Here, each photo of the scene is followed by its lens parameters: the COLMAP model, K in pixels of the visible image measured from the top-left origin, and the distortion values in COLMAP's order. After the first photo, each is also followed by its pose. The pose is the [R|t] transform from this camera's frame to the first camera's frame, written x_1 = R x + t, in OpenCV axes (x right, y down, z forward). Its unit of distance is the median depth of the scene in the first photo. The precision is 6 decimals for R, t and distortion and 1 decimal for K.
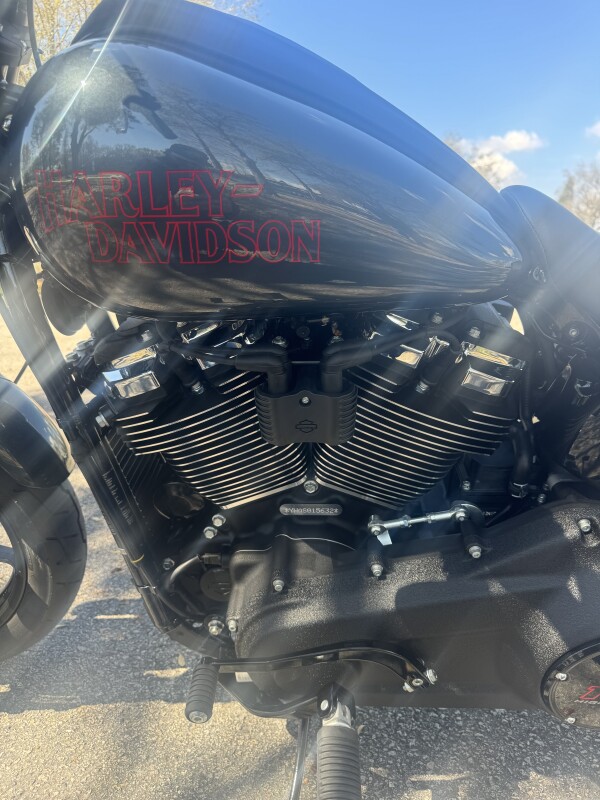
lens RADIAL K [[633.6, 0, 312.6], [0, 633.6, 400.5], [0, 0, 1]] dist [-0.000996, 0.010837]
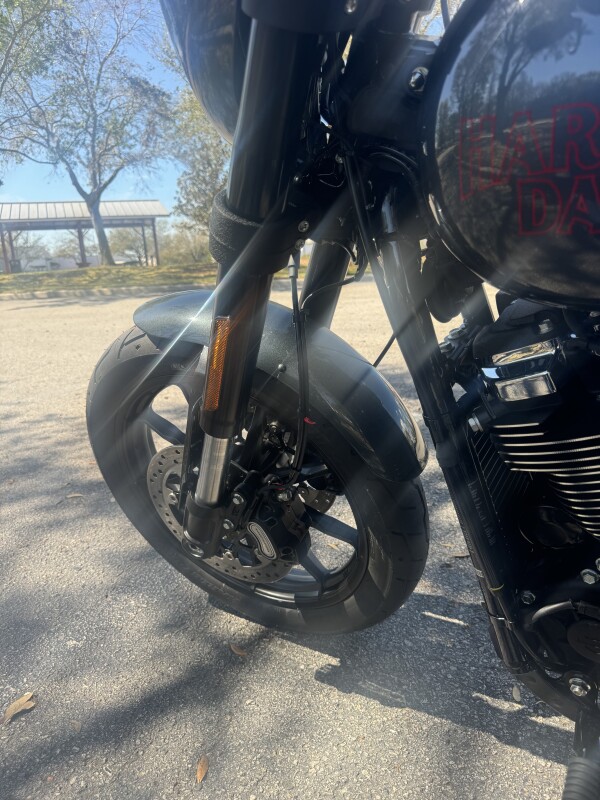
lens RADIAL K [[633.6, 0, 312.6], [0, 633.6, 400.5], [0, 0, 1]] dist [-0.000996, 0.010837]
pose [[0.869410, 0.100894, -0.483680, -0.083321], [-0.091044, 0.994880, 0.043878, -0.012506], [0.485631, 0.005888, 0.874144, 0.105918]]
